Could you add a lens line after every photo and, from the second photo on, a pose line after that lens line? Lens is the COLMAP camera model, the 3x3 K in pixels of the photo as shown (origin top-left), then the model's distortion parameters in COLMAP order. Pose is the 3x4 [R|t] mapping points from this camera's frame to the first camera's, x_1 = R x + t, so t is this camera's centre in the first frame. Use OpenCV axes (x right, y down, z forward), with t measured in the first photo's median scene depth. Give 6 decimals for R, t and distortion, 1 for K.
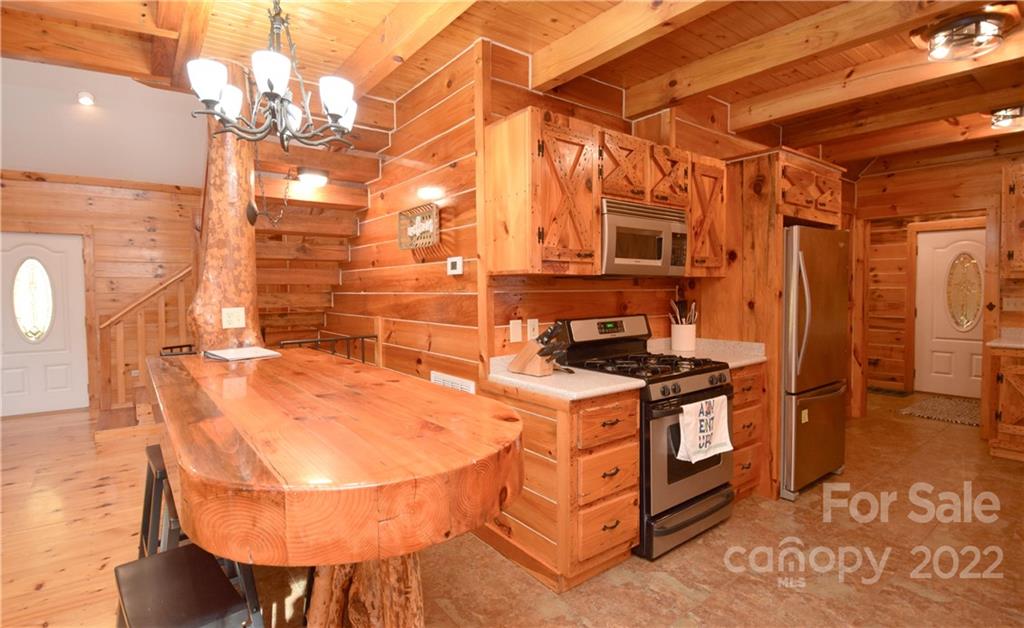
lens RADIAL K [[459.5, 0, 511.4], [0, 459.5, 308.0], [0, 0, 1]] dist [0.001874, -0.010332]
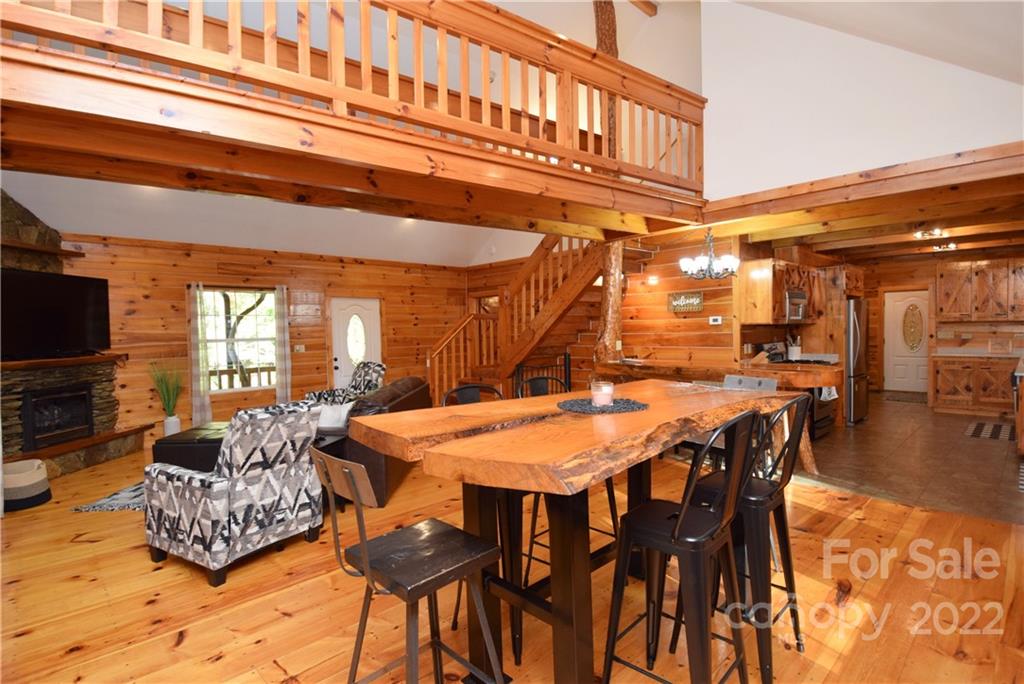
lens RADIAL K [[467.1, 0, 501.7], [0, 467.1, 347.4], [0, 0, 1]] dist [-0.029565, -0.003223]
pose [[0.997258, -0.017914, 0.071809, -1.230438], [0.018290, 0.999822, -0.004591, 0.028331], [-0.071714, 0.005892, 0.997408, -1.078569]]
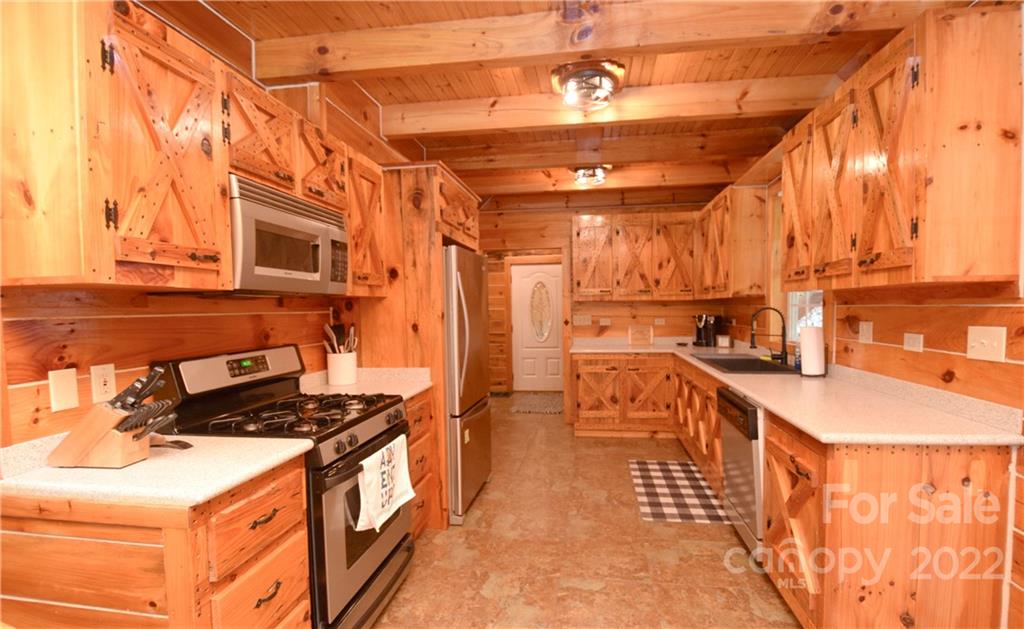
lens RADIAL K [[459.5, 0, 506.6], [0, 459.5, 329.6], [0, 0, 1]] dist [0.001874, -0.010332]
pose [[0.725803, -0.036400, 0.686939, 0.021117], [0.038212, 0.999191, 0.012572, -0.007648], [-0.686841, 0.017125, 0.726606, 0.215301]]
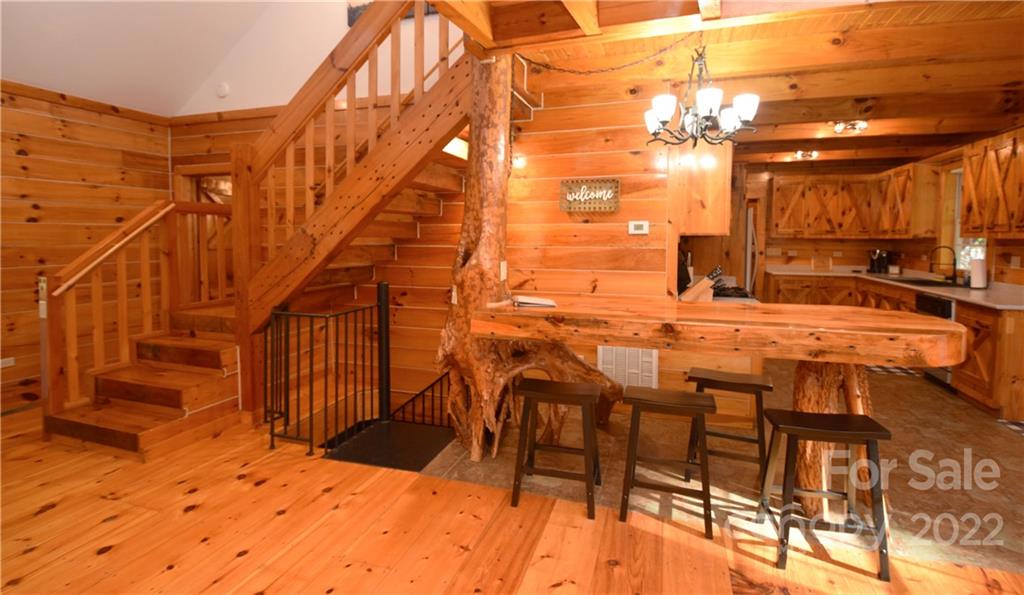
lens RADIAL K [[456.7, 0, 507.3], [0, 456.7, 262.6], [0, 0, 1]] dist [-0.017568, -0.003731]
pose [[0.832059, -0.021942, 0.554253, -1.121949], [0.014765, 0.999739, 0.017413, -0.016112], [-0.554490, -0.006305, 0.832166, 0.088941]]
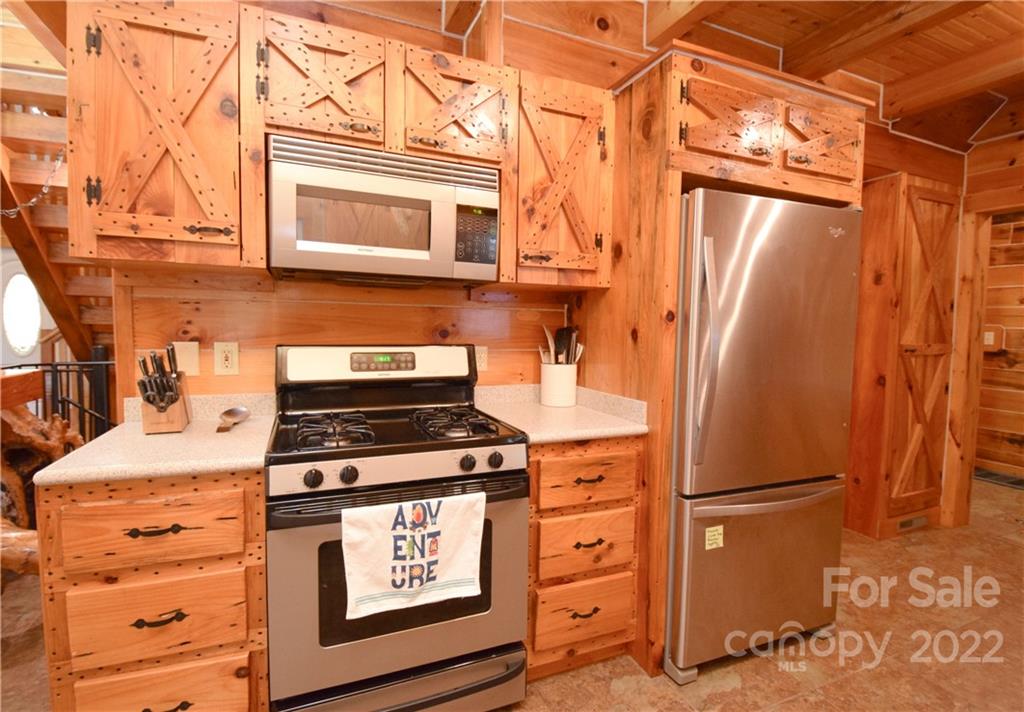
lens RADIAL K [[487.1, 0, 521.9], [0, 487.1, 356.3], [0, 0, 1]] dist [0.000756, -0.010540]
pose [[0.975123, 0.041476, -0.217749, 0.556557], [-0.036328, 0.998959, 0.027591, 0.009272], [0.218667, -0.018994, 0.975615, 0.396849]]
